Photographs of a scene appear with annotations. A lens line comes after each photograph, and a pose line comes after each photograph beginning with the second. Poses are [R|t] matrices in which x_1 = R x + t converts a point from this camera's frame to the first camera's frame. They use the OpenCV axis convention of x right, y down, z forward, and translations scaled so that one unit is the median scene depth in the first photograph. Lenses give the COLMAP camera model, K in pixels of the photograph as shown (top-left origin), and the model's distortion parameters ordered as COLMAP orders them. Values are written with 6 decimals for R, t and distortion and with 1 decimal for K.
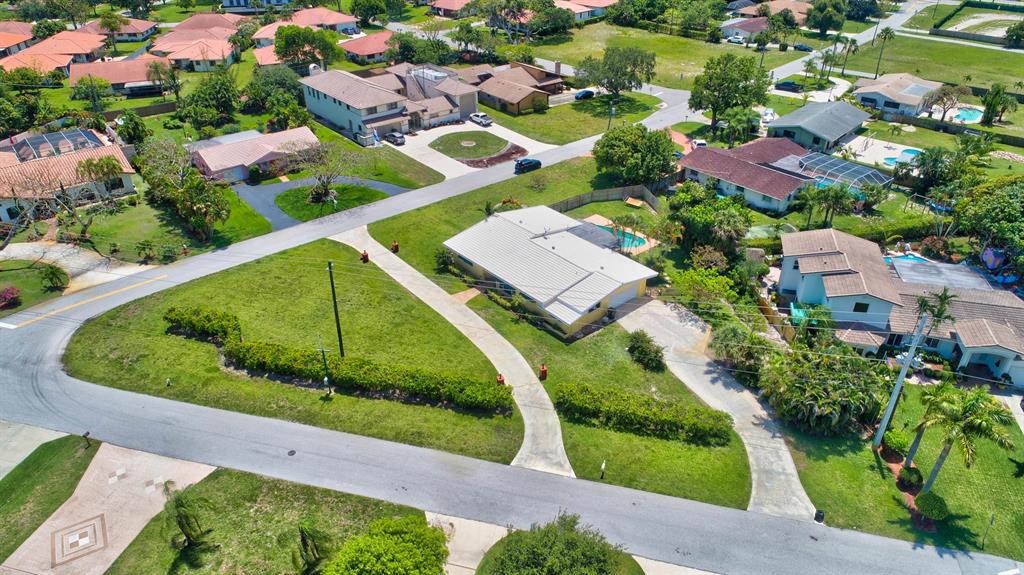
lens RADIAL K [[687.1, 0, 512.0], [0, 687.1, 288.0], [0, 0, 1]] dist [-0.004389, 0.001623]
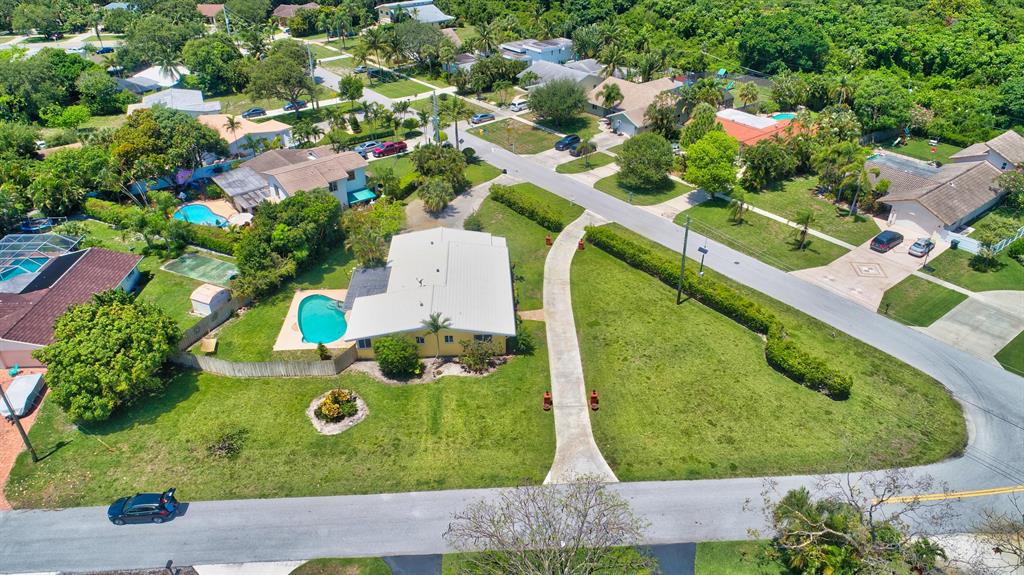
lens RADIAL K [[687.1, 0, 512.4], [0, 687.1, 285.6], [0, 0, 1]] dist [-0.004389, 0.001623]
pose [[-0.789683, -0.316302, 0.525694, -0.485986], [0.326383, 0.508958, 0.796515, -0.711955], [-0.519495, 0.800572, -0.298680, 1.149855]]
